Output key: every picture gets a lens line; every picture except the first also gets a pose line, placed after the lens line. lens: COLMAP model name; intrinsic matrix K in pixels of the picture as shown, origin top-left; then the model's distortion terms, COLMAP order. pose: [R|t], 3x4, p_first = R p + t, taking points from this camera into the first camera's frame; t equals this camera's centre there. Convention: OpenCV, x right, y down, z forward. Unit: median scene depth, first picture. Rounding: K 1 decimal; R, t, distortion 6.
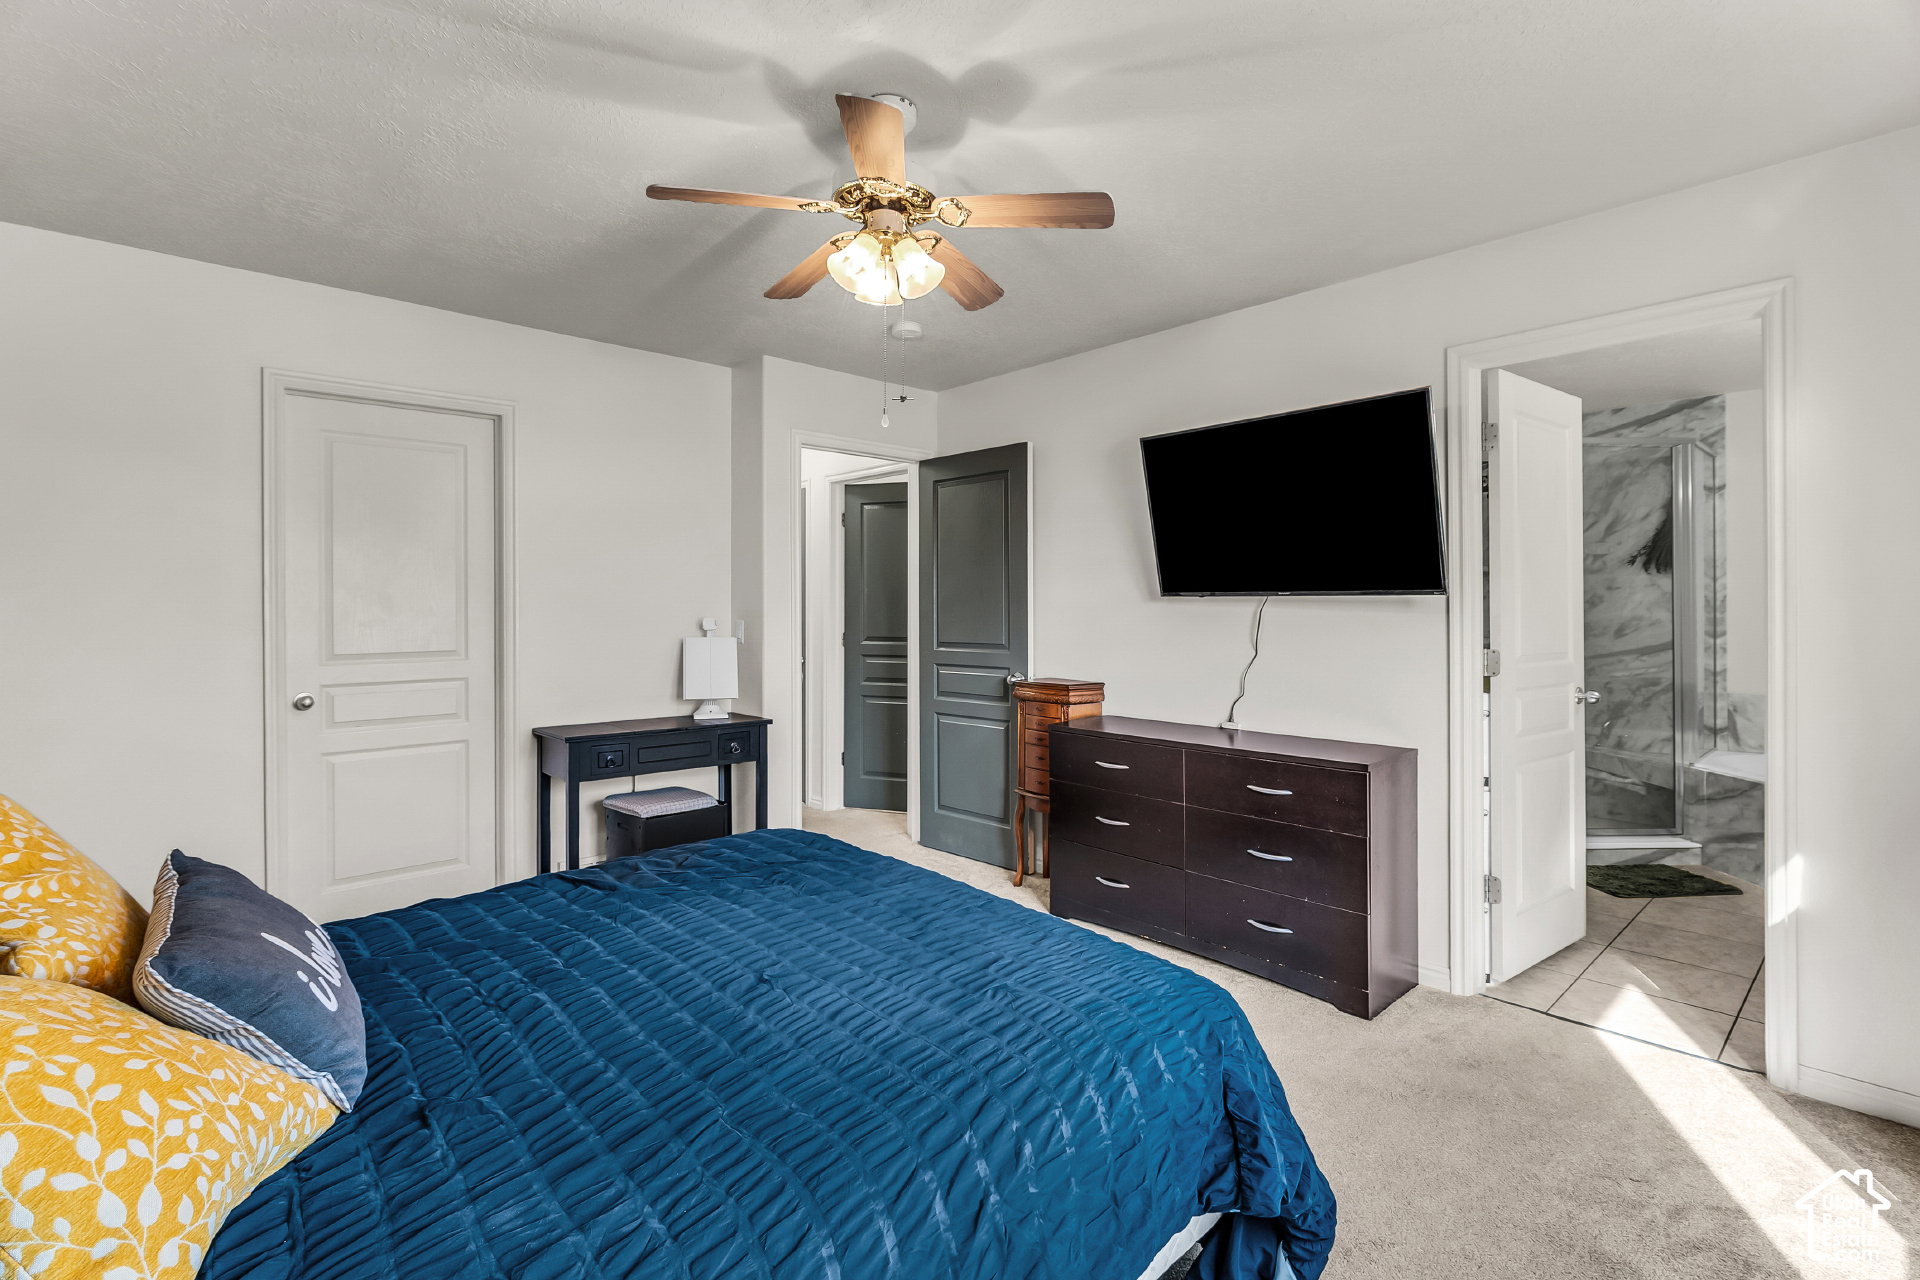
lens RADIAL K [[880.6, 0, 963.5], [0, 880.6, 620.9], [0, 0, 1]] dist [0.004044, -0.000091]
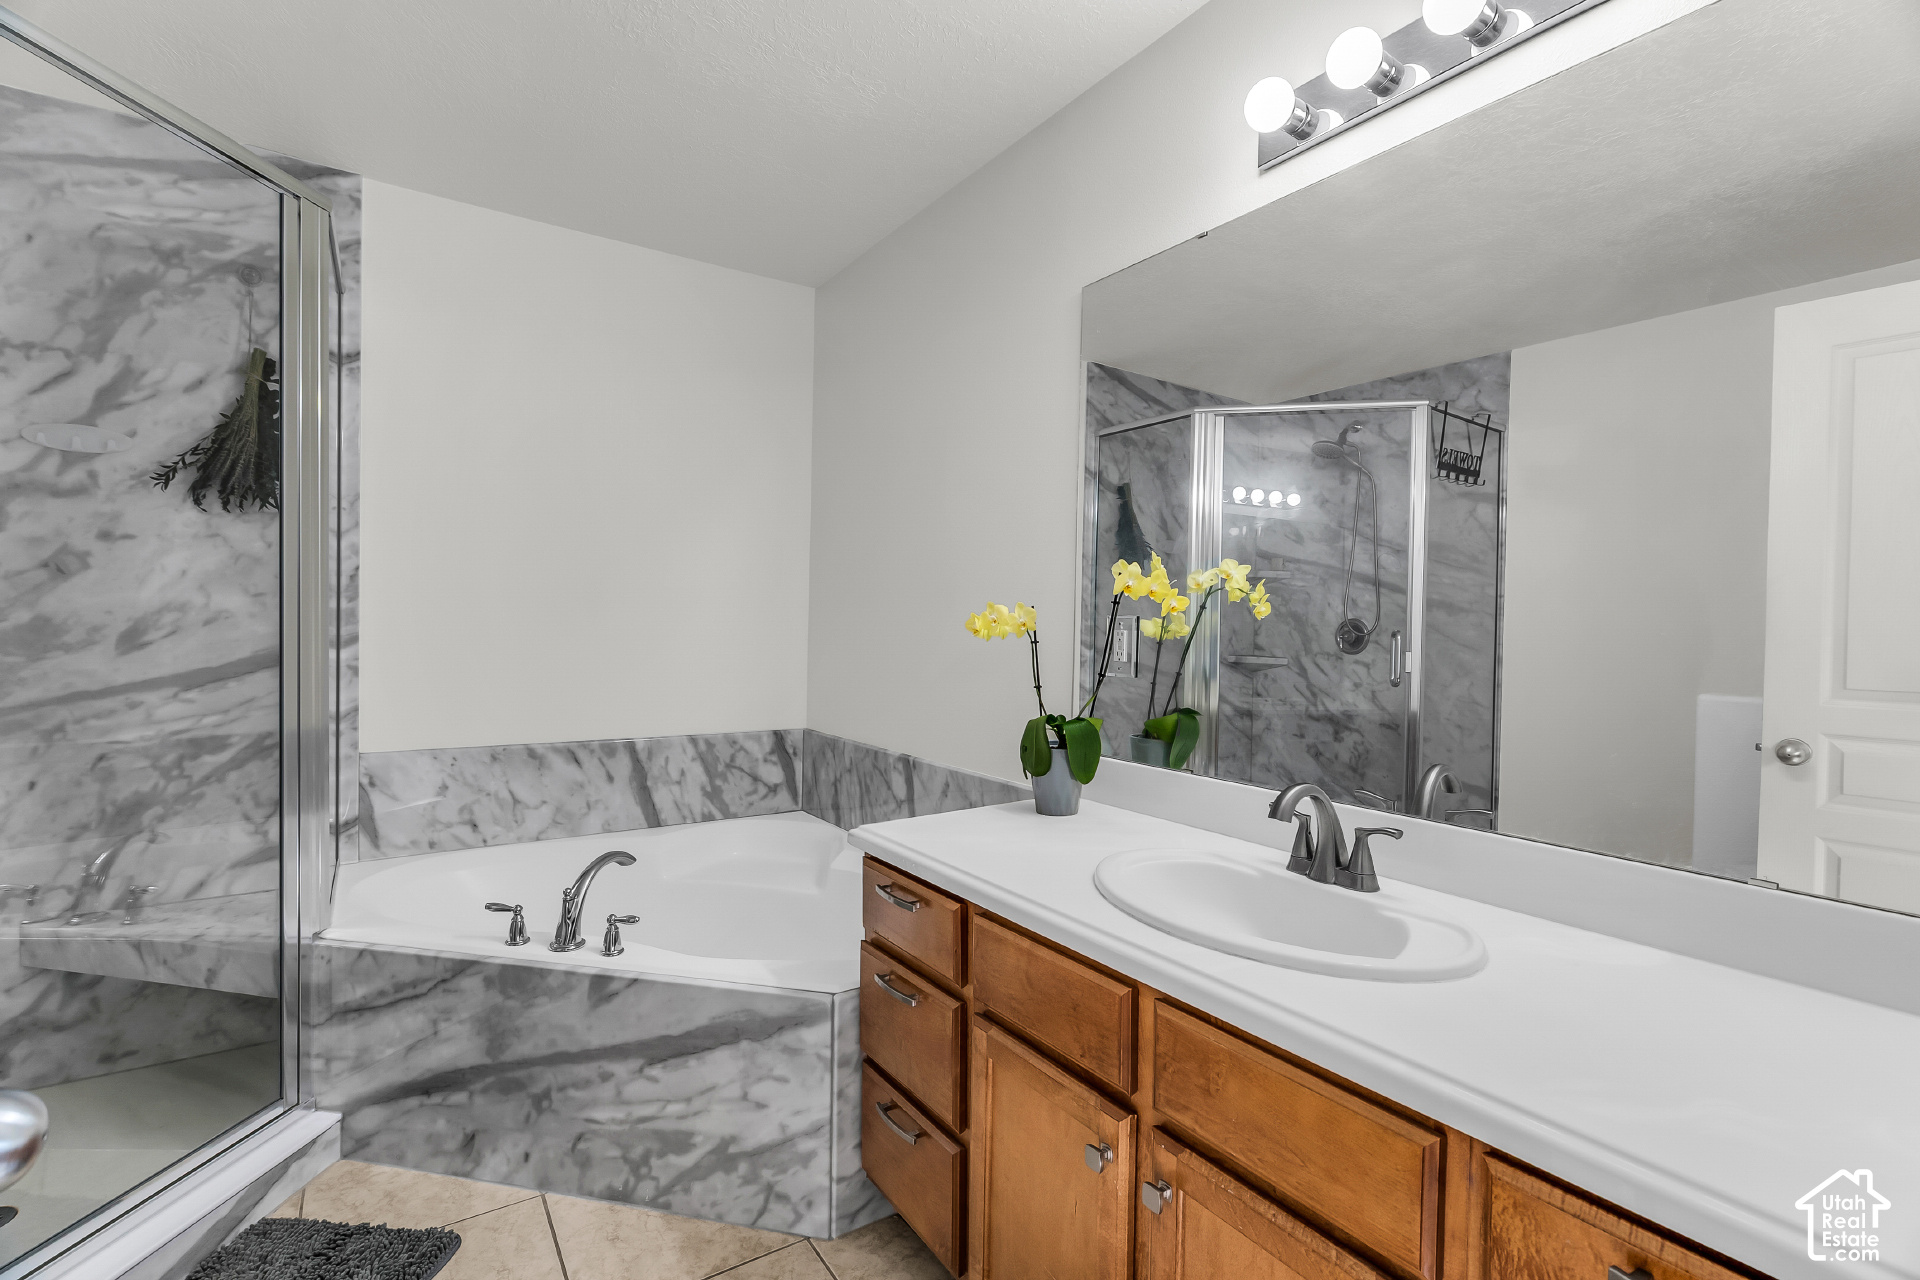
lens RADIAL K [[880.6, 0, 966.3], [0, 880.6, 629.6], [0, 0, 1]] dist [0.004044, -0.000091]
pose [[0.147209, -0.004016, 0.989097, 0.398157], [-0.011317, 0.999919, 0.005745, 0.001262], [-0.989041, -0.012039, 0.147151, 0.564375]]
